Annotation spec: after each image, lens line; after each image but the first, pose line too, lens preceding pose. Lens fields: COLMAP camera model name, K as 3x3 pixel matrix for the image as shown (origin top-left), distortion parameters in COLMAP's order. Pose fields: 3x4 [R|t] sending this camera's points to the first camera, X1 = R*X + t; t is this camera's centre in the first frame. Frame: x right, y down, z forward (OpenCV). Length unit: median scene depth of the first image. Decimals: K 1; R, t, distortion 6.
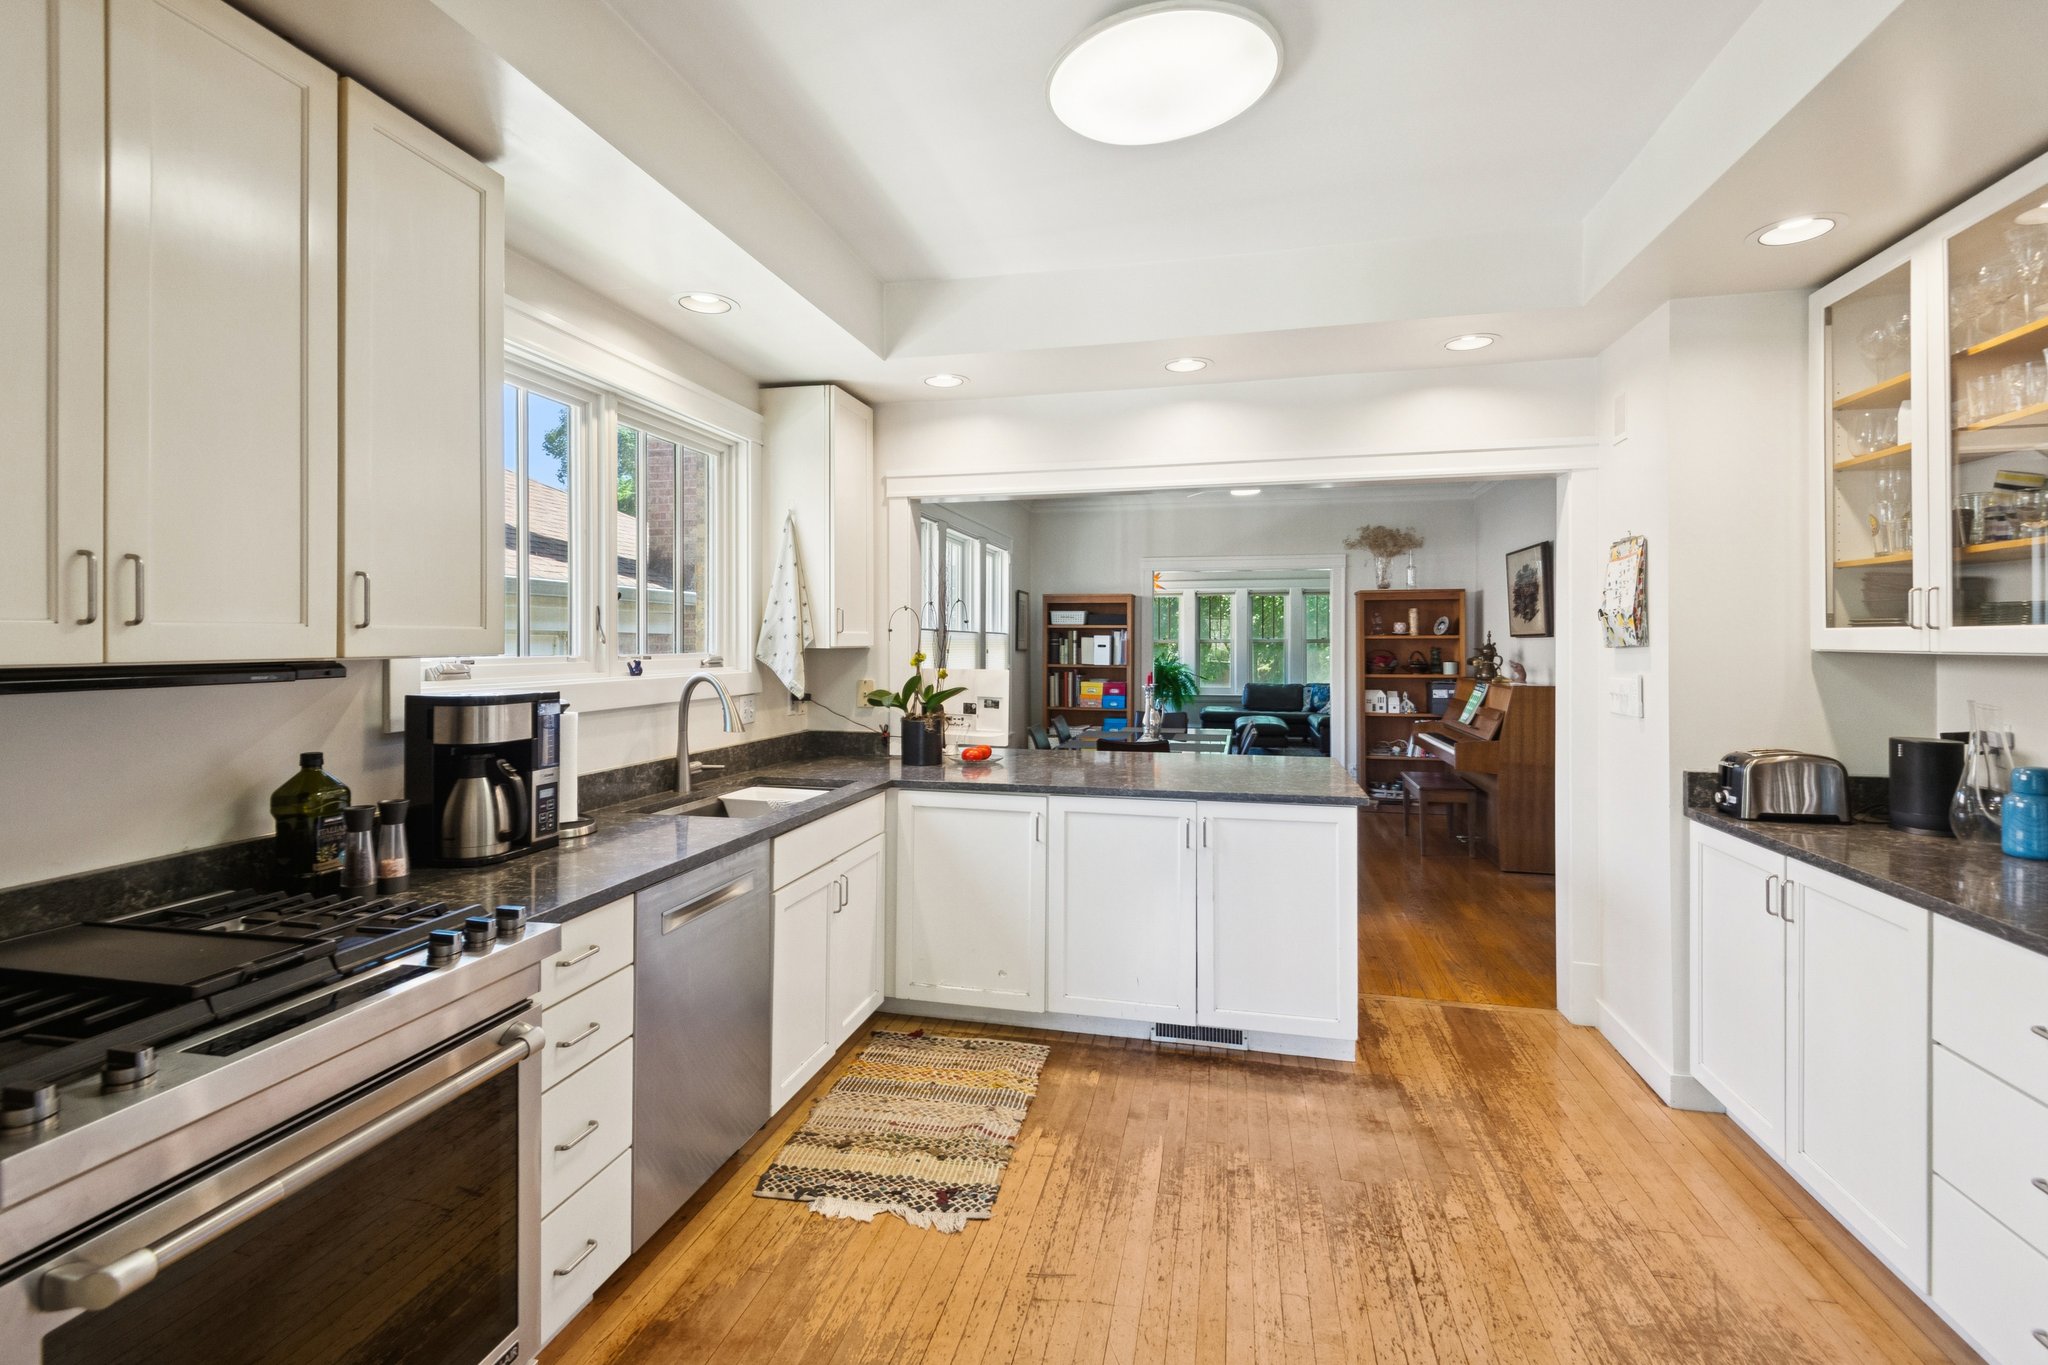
lens RADIAL K [[944.9, 0, 1015.7], [0, 944.9, 640.3], [0, 0, 1]] dist [-0.029073, -0.000103]
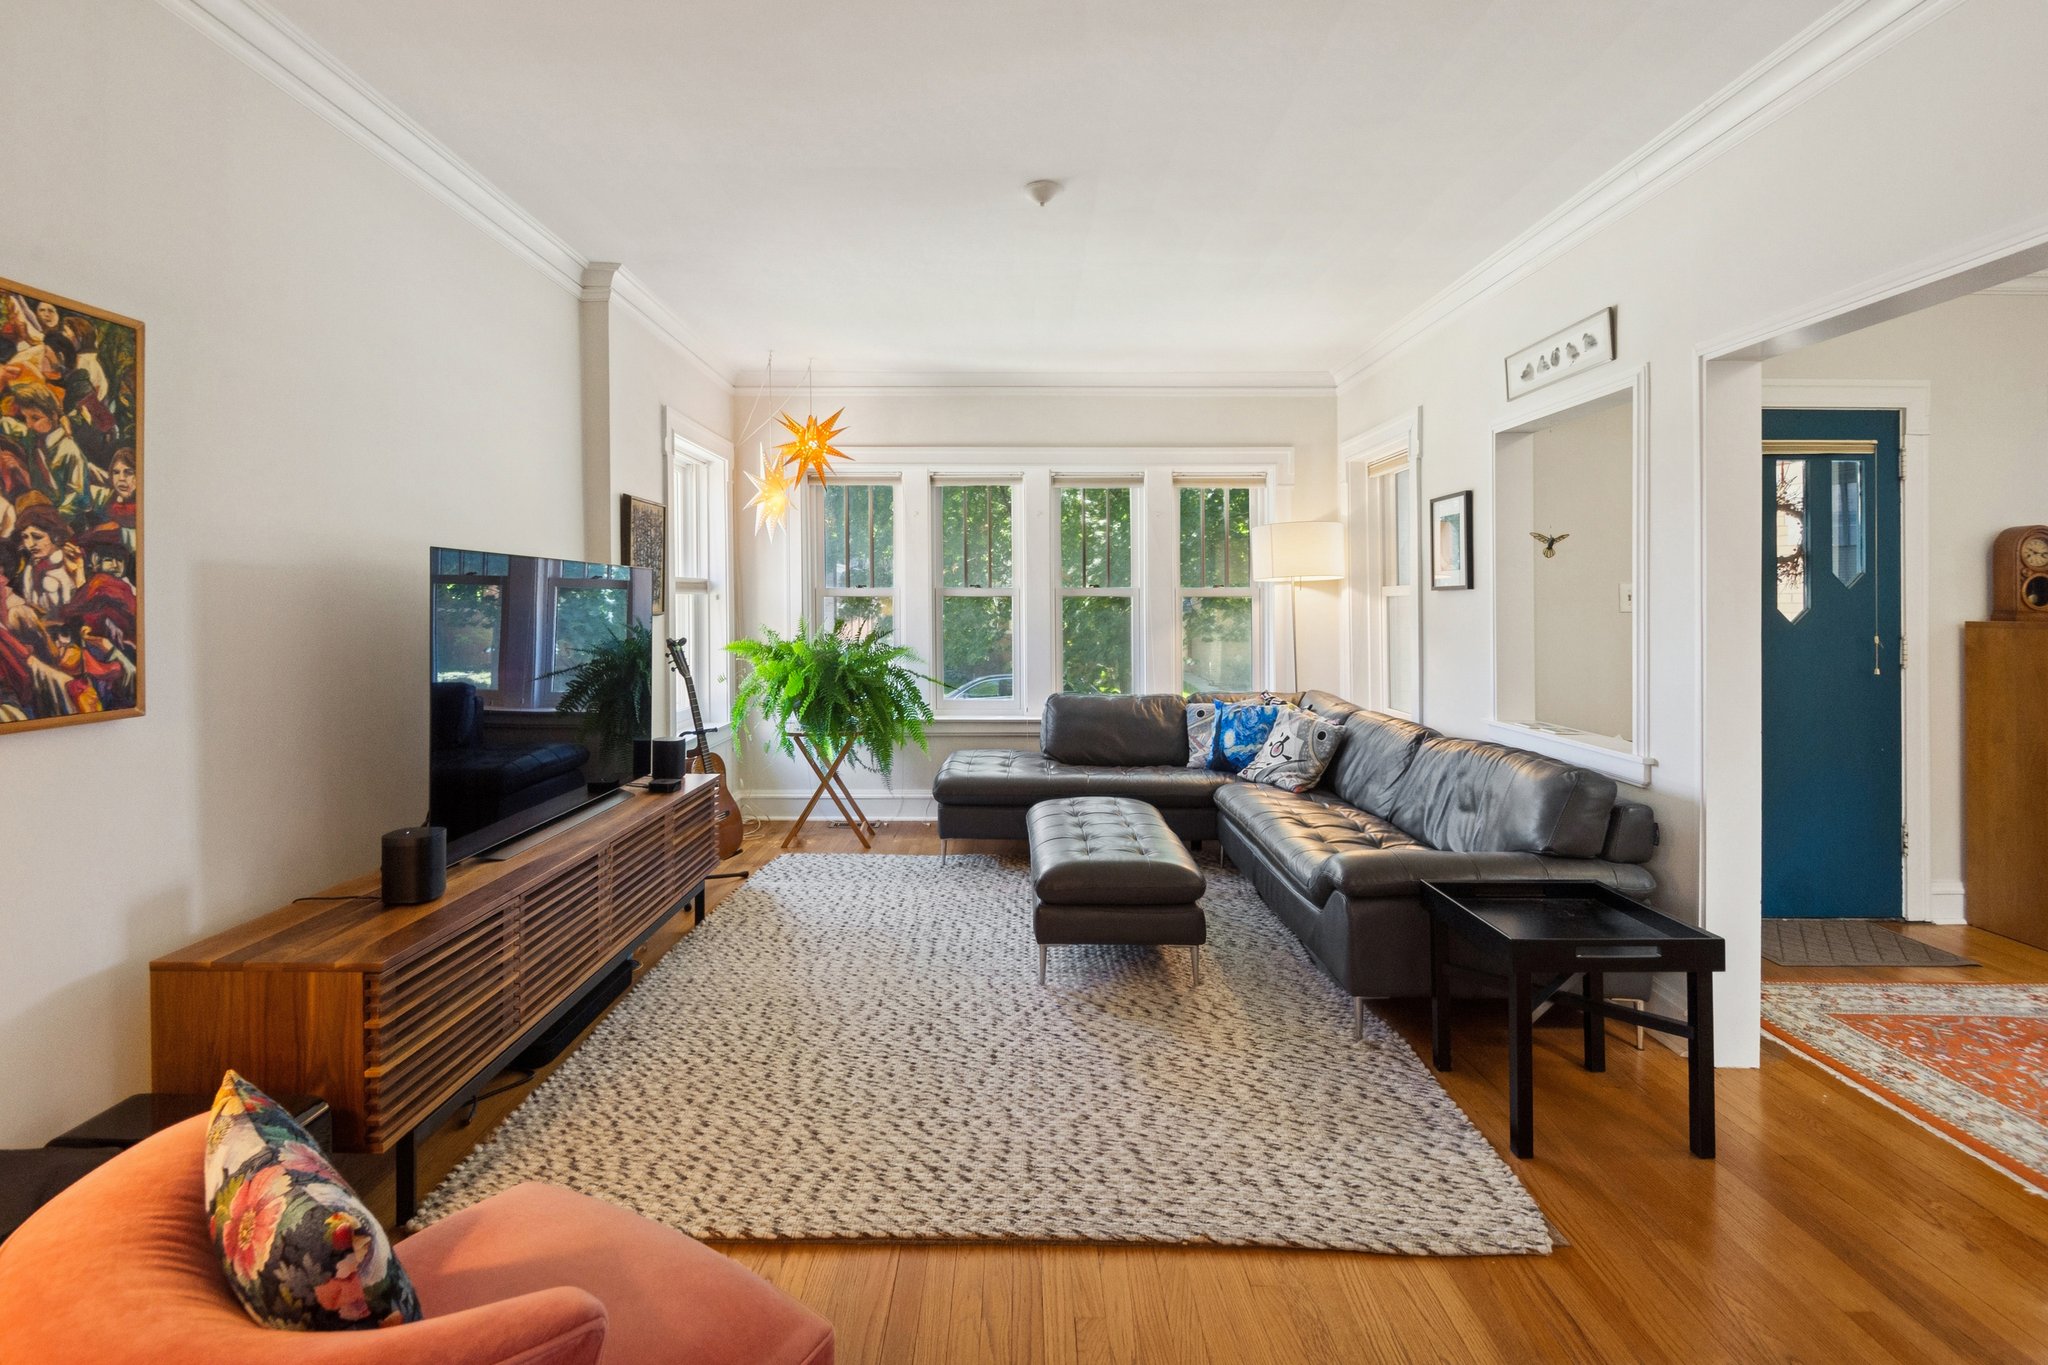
lens RADIAL K [[988.2, 0, 1019.1], [0, 988.2, 634.9], [0, 0, 1]] dist [-0.000611, -0.000453]
pose [[0.975645, -0.008781, 0.219180, 0.230500], [0.001374, 0.999424, 0.033923, 0.010069], [-0.219351, -0.032795, 0.975095, 0.984386]]
